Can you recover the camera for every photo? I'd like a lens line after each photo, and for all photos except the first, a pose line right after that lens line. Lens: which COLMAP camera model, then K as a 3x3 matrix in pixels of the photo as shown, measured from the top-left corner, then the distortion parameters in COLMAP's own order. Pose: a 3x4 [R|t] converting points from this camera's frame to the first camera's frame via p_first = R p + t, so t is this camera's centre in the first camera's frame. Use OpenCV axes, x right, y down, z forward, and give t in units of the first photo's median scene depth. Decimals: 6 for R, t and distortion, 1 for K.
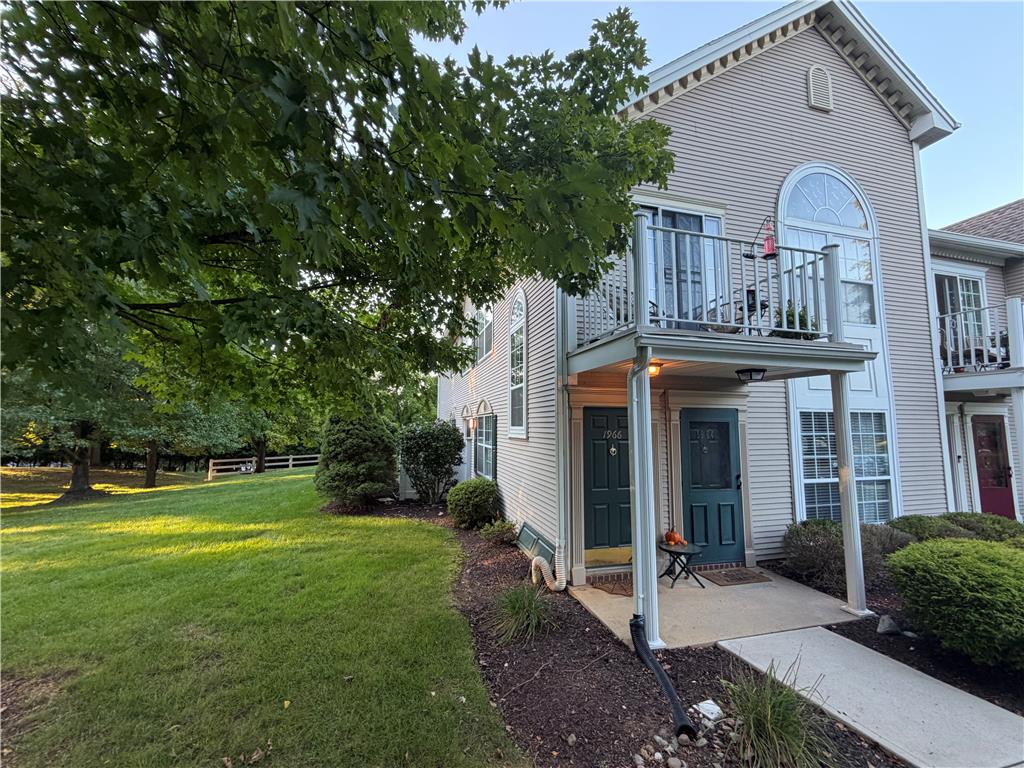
lens RADIAL K [[407.0, 0, 508.0], [0, 407.0, 385.0], [0, 0, 1]] dist [-0.000535, -0.000202]
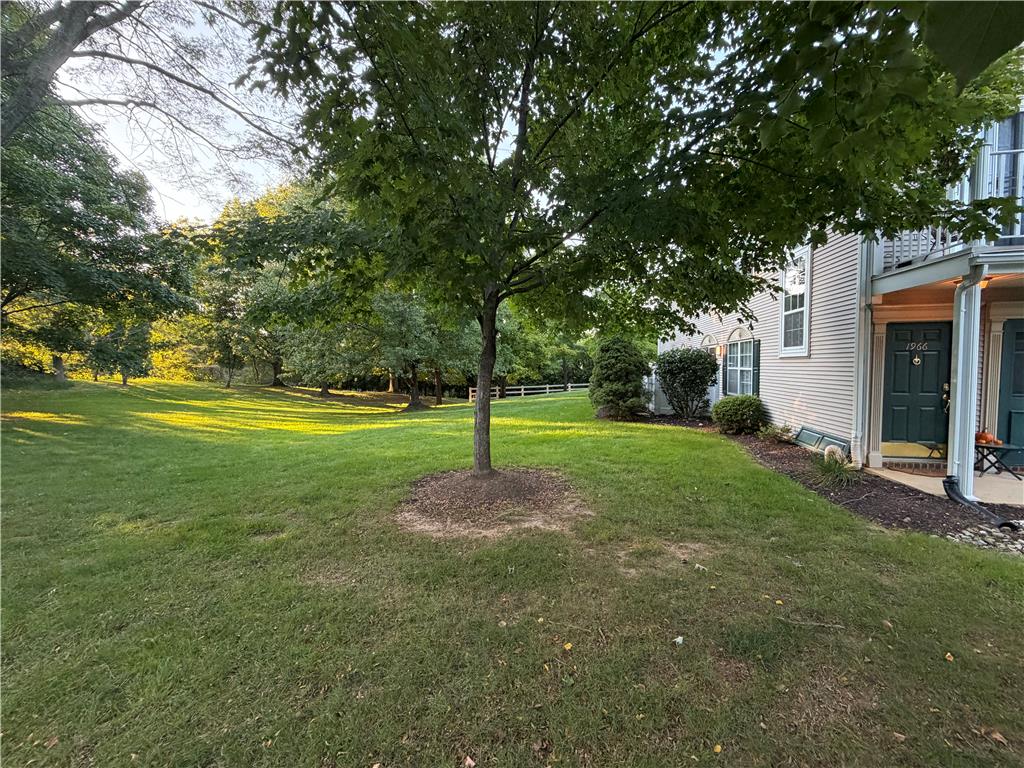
lens RADIAL K [[407.0, 0, 510.4], [0, 407.0, 386.0], [0, 0, 1]] dist [-0.000535, -0.000202]
pose [[0.905235, 0.010760, -0.424775, -0.250714], [0.054267, 0.988566, 0.140689, 0.009185], [0.421432, -0.150407, 0.894300, -0.439374]]
